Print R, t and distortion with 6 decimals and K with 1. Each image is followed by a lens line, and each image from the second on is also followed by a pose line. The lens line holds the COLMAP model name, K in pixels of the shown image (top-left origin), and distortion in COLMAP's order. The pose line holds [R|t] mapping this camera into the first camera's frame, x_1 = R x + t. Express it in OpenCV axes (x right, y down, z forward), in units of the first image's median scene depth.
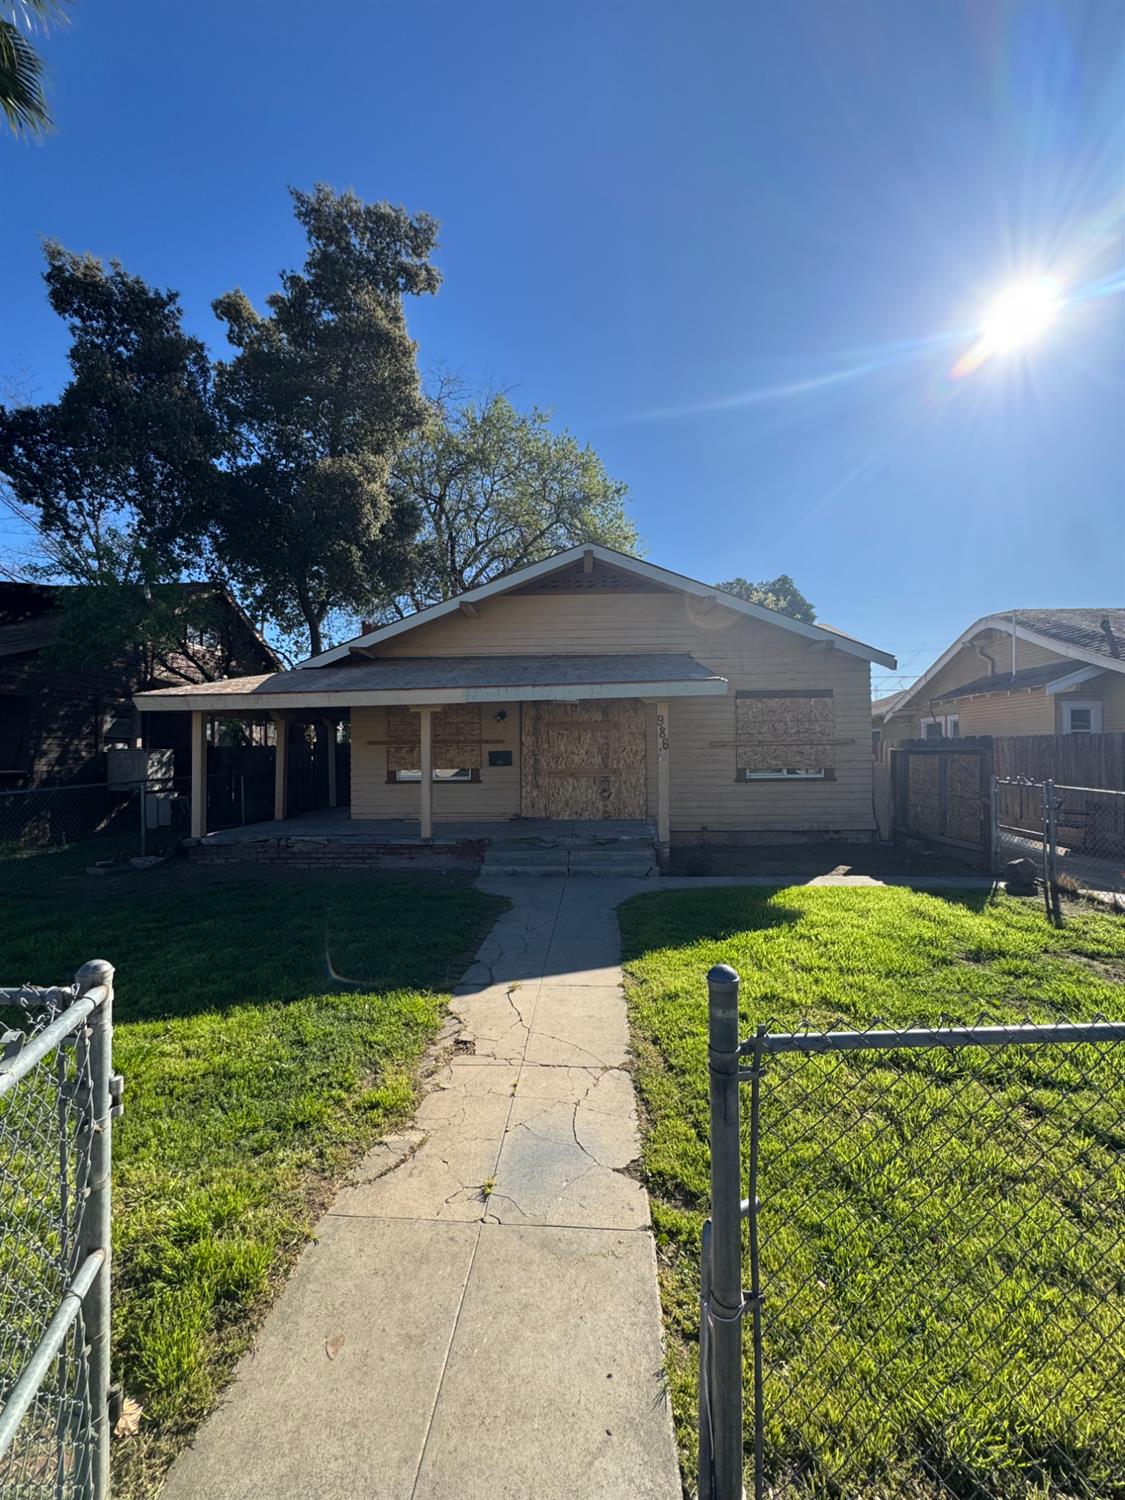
lens RADIAL K [[599.9, 0, 559.7], [0, 599.9, 748.0], [0, 0, 1]] dist [-0.002770, -0.000047]
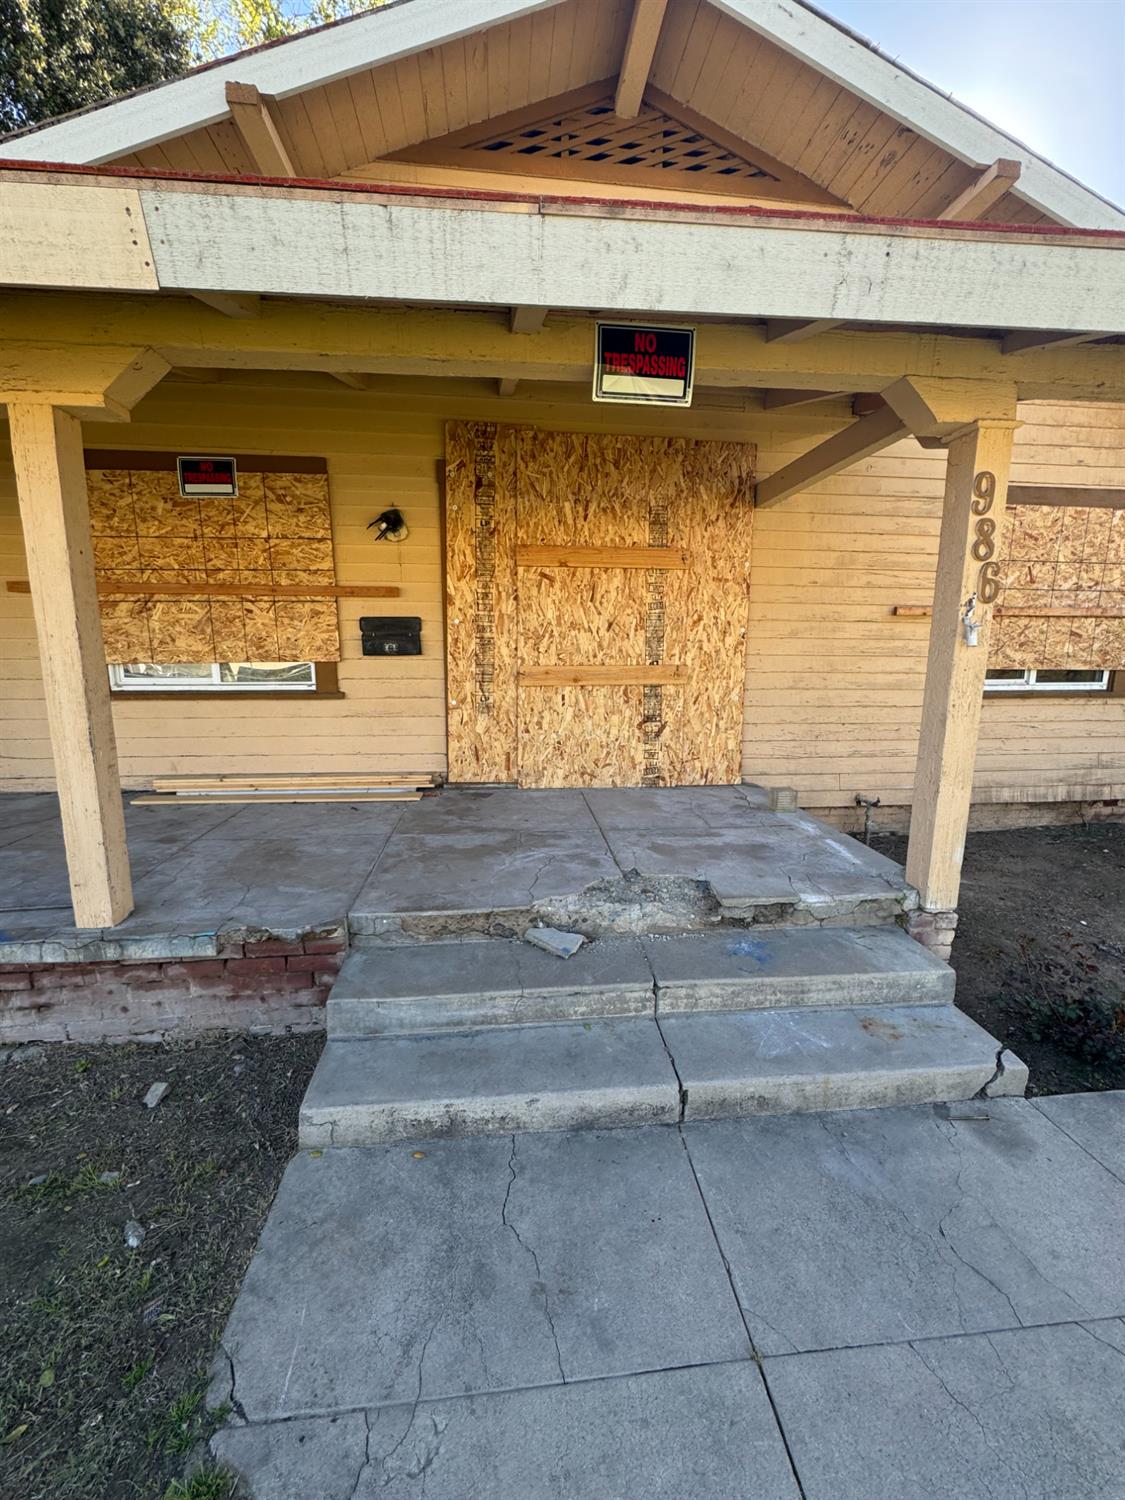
lens RADIAL K [[599.9, 0, 563.5], [0, 599.9, 750.5], [0, 0, 1]] dist [-0.002770, -0.000047]
pose [[0.987655, -0.011461, 0.156223, -0.050797], [-0.016855, 0.983753, 0.178732, 0.018980], [-0.155733, -0.179159, 0.971416, 0.596548]]
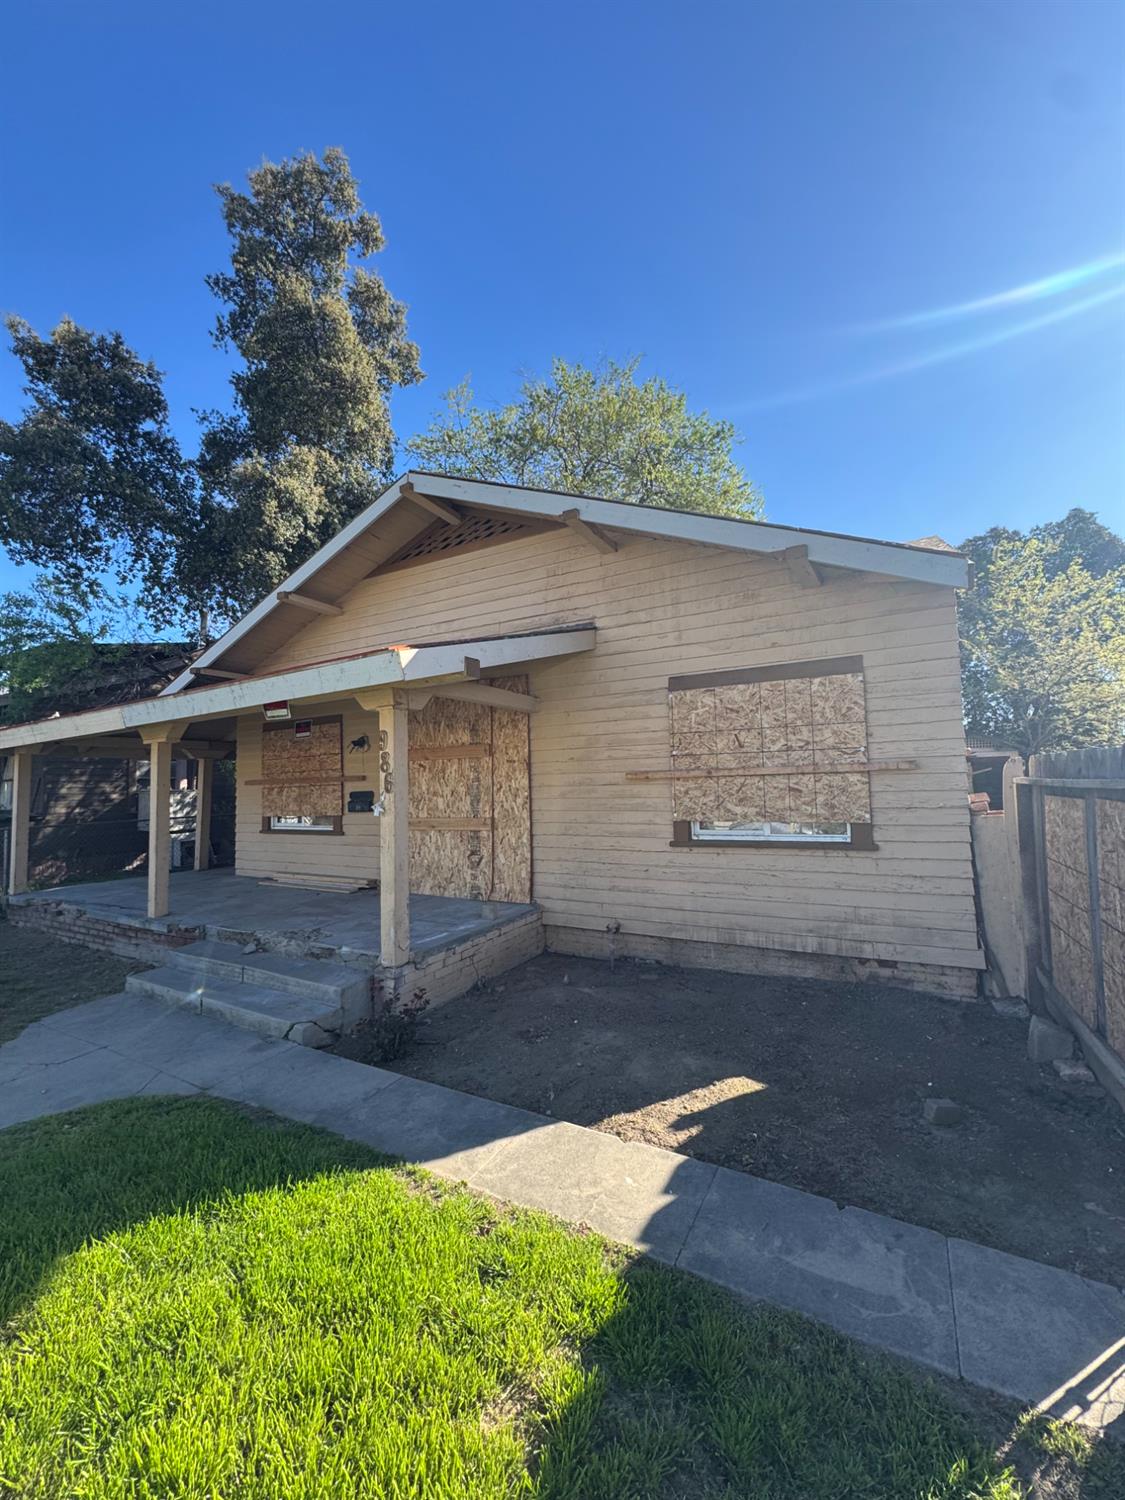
lens RADIAL K [[599.9, 0, 561.0], [0, 599.9, 750.2], [0, 0, 1]] dist [-0.002770, -0.000047]
pose [[0.893232, -0.039561, -0.447853, 0.445931], [0.020987, 0.998704, -0.046363, -0.006186], [0.449107, 0.032014, 0.892904, 0.468878]]
